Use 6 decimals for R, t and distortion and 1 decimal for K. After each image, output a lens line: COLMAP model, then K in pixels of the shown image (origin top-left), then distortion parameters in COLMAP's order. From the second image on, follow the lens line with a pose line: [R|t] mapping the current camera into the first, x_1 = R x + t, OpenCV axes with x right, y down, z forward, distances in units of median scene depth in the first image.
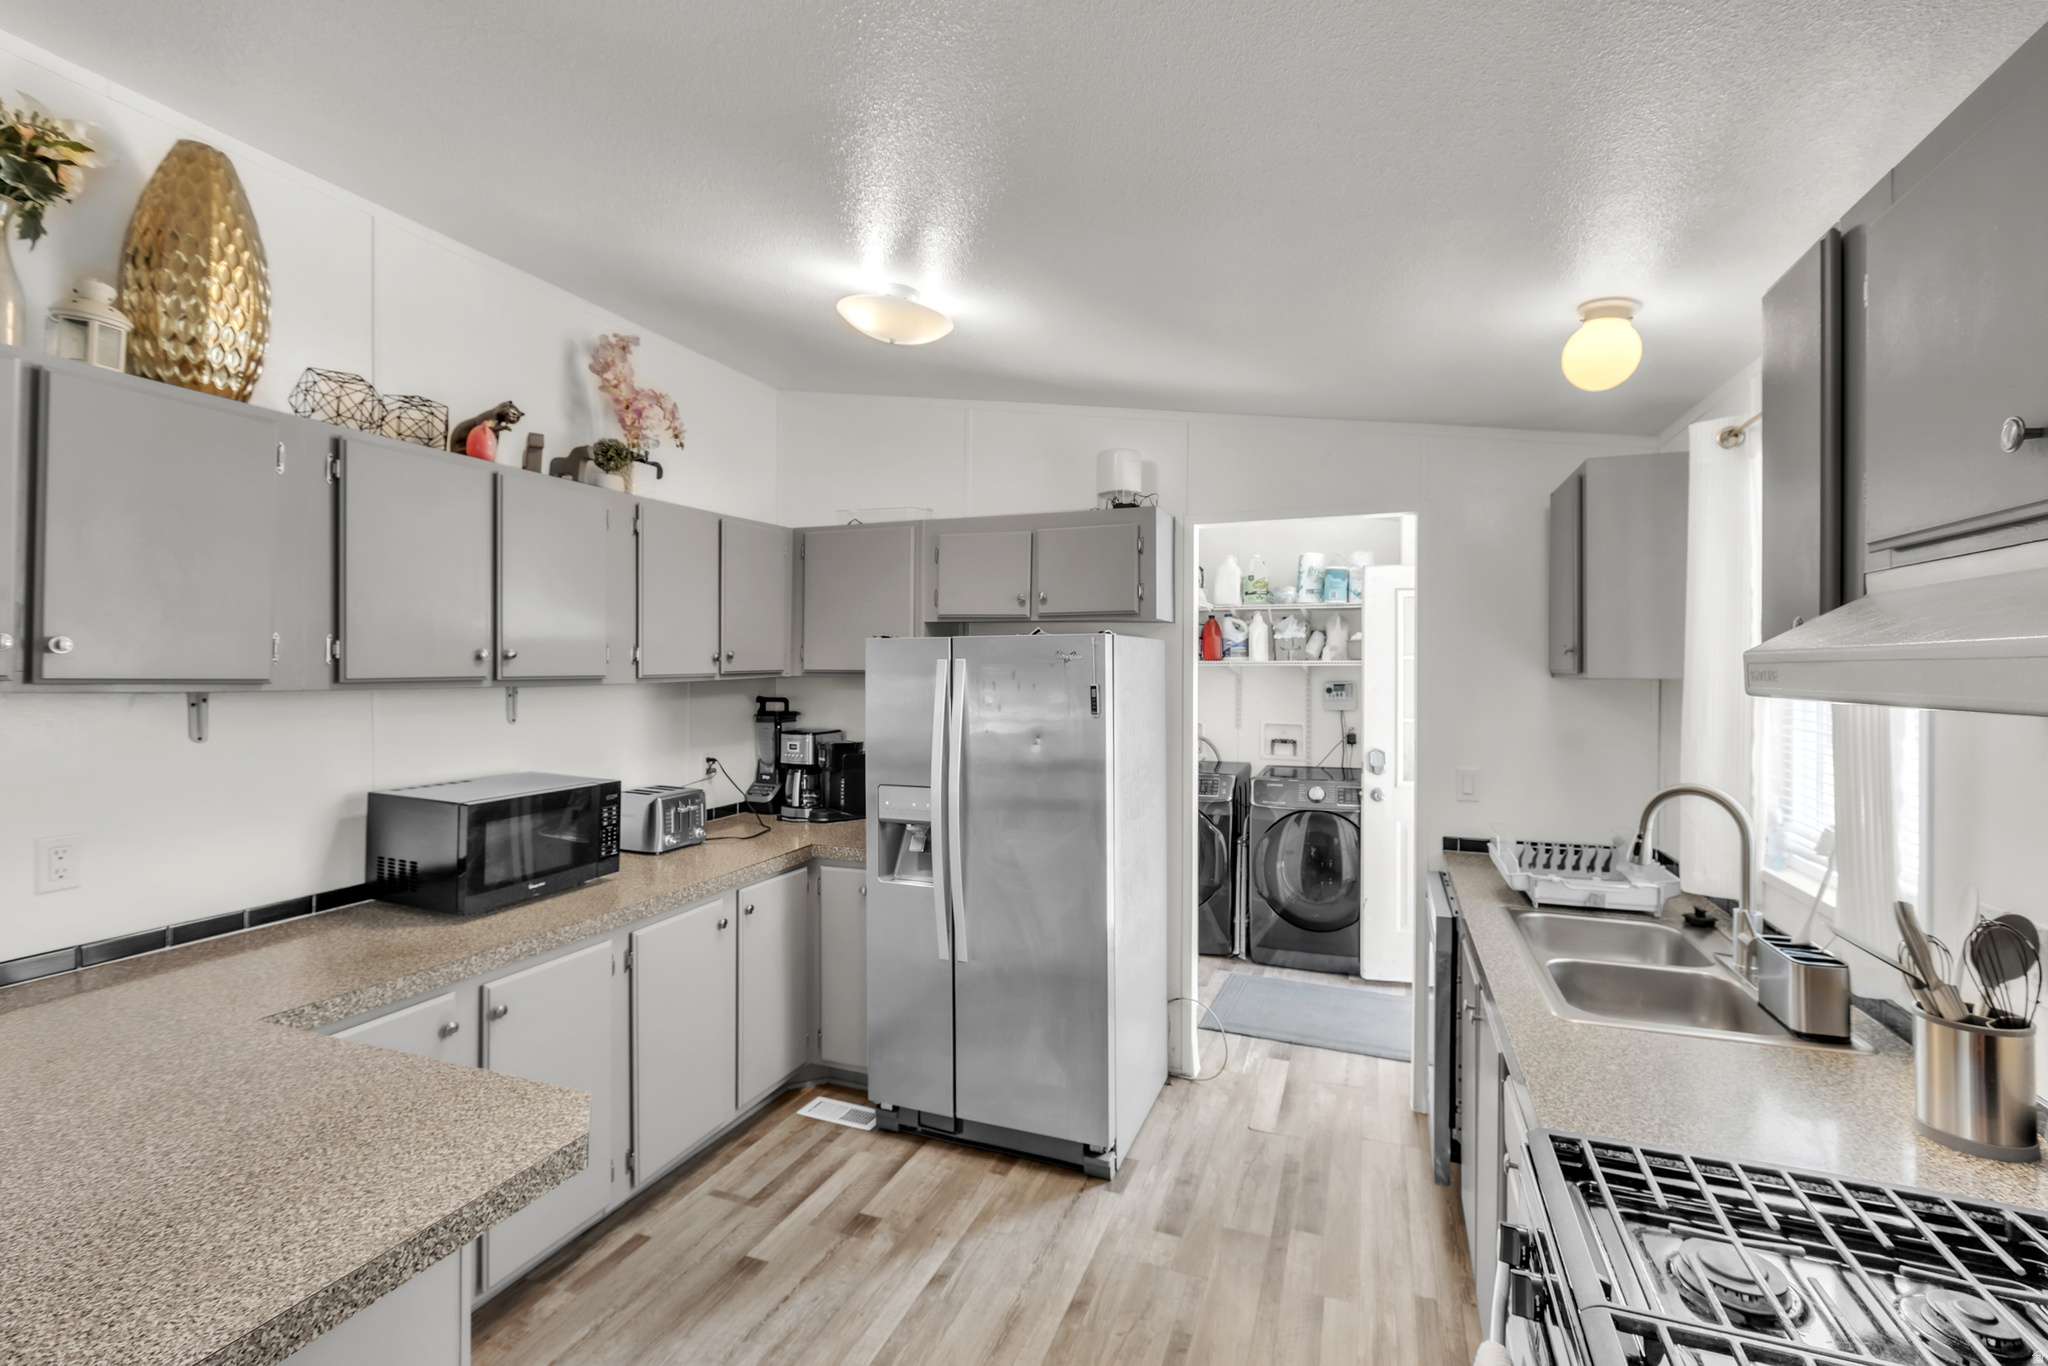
lens RADIAL K [[912.0, 0, 1024.0], [0, 912.0, 683.0], [0, 0, 1]] dist [-0.000831, -0.000777]
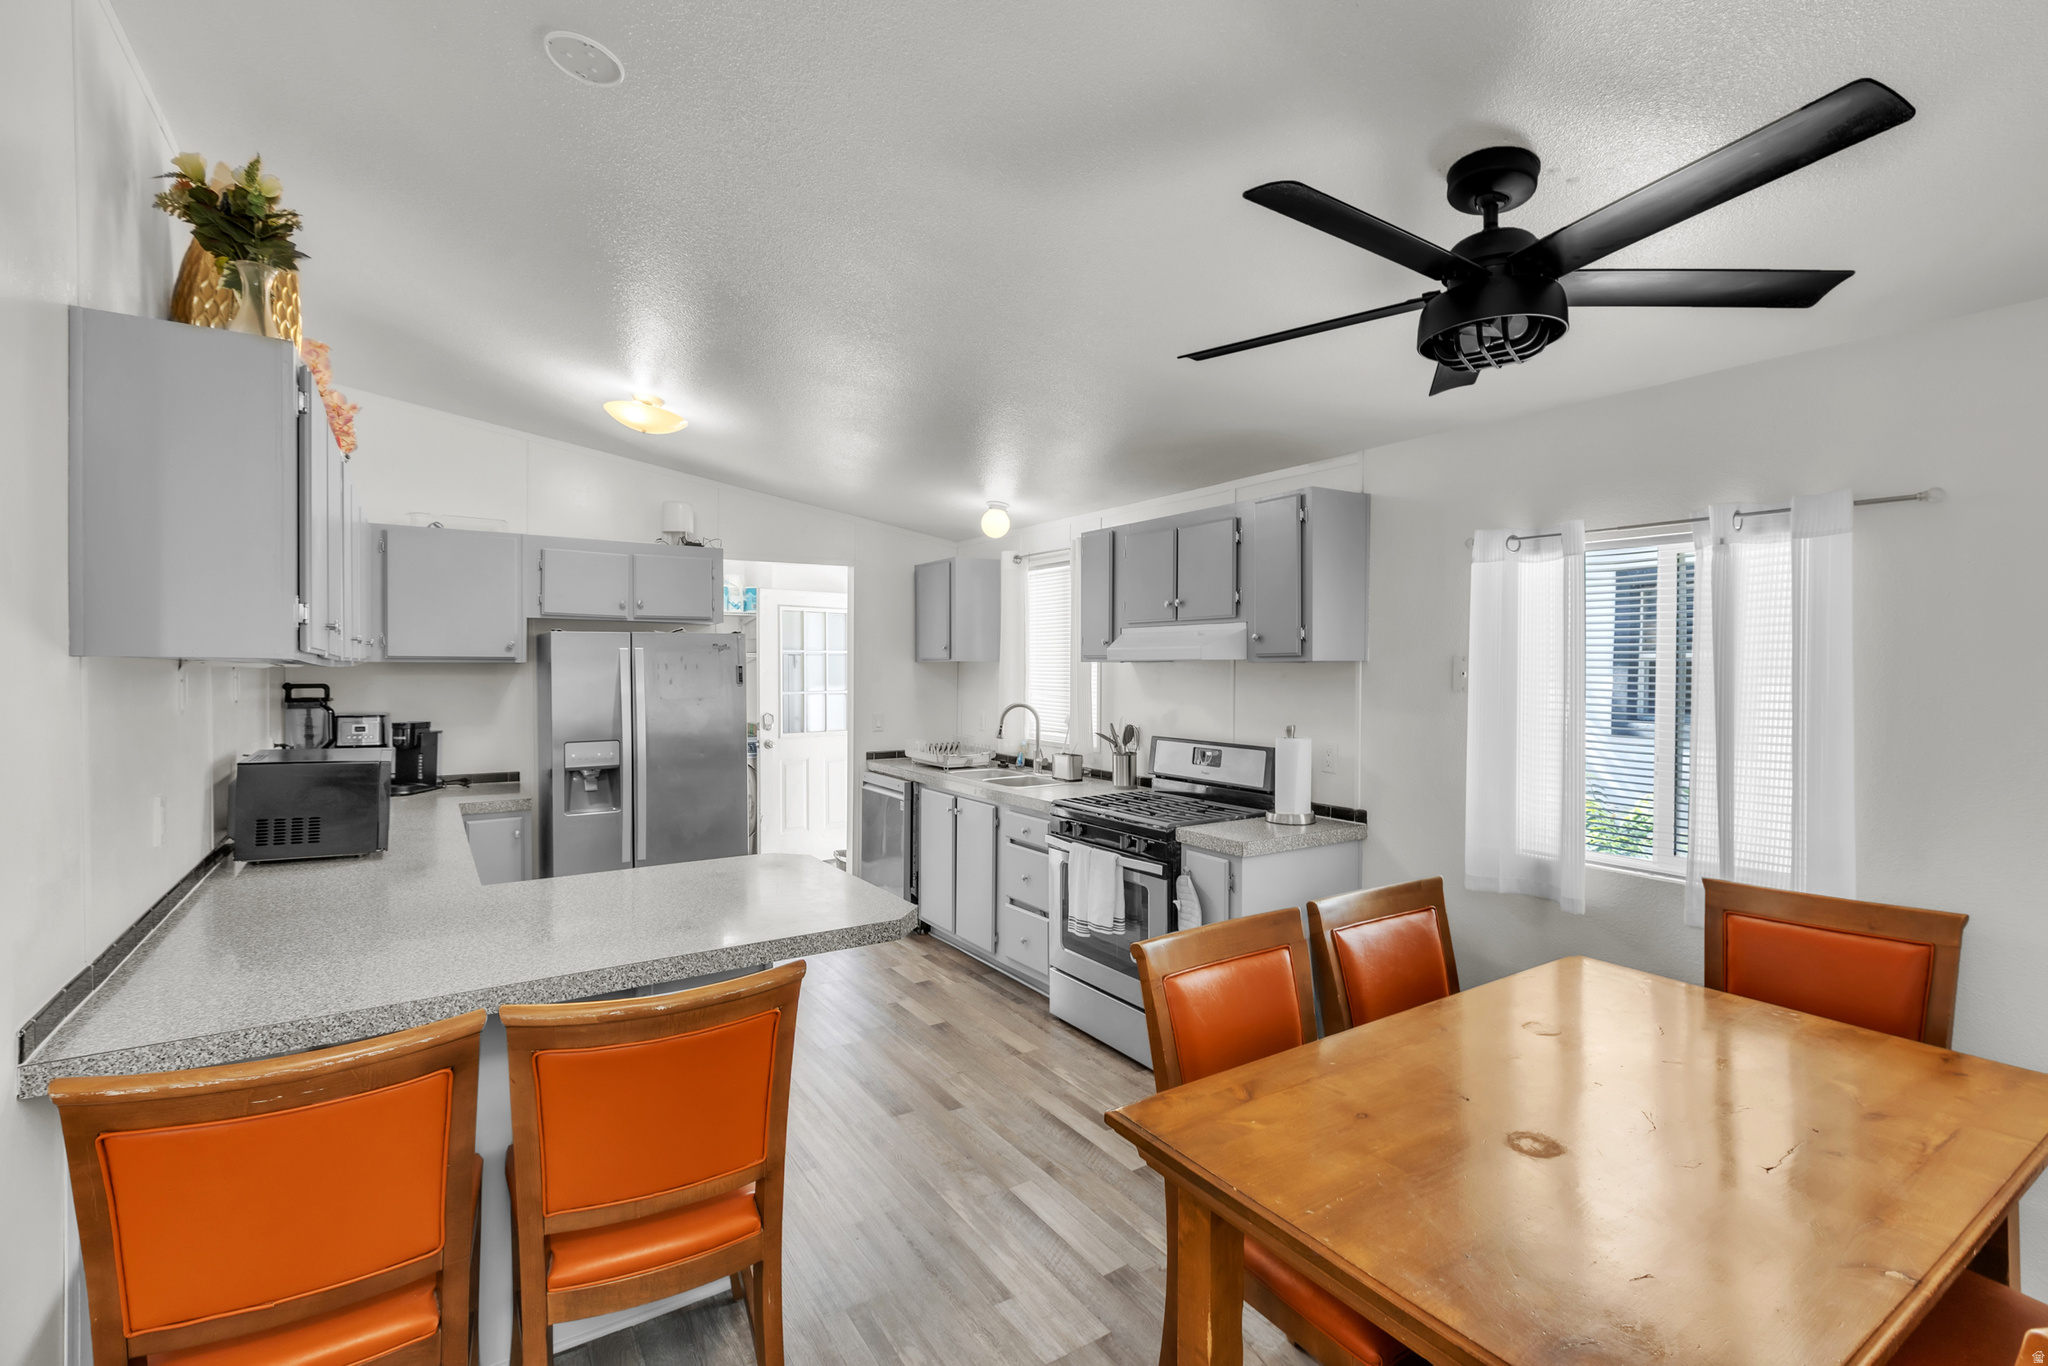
lens RADIAL K [[939.5, 0, 1030.8], [0, 939.5, 648.2], [0, 0, 1]] dist [-0.000583, -0.000660]
pose [[0.614640, 0.009257, 0.788753, -0.741870], [0.014986, 0.999614, -0.023410, 0.015170], [-0.788665, 0.026209, 0.614264, -0.343984]]
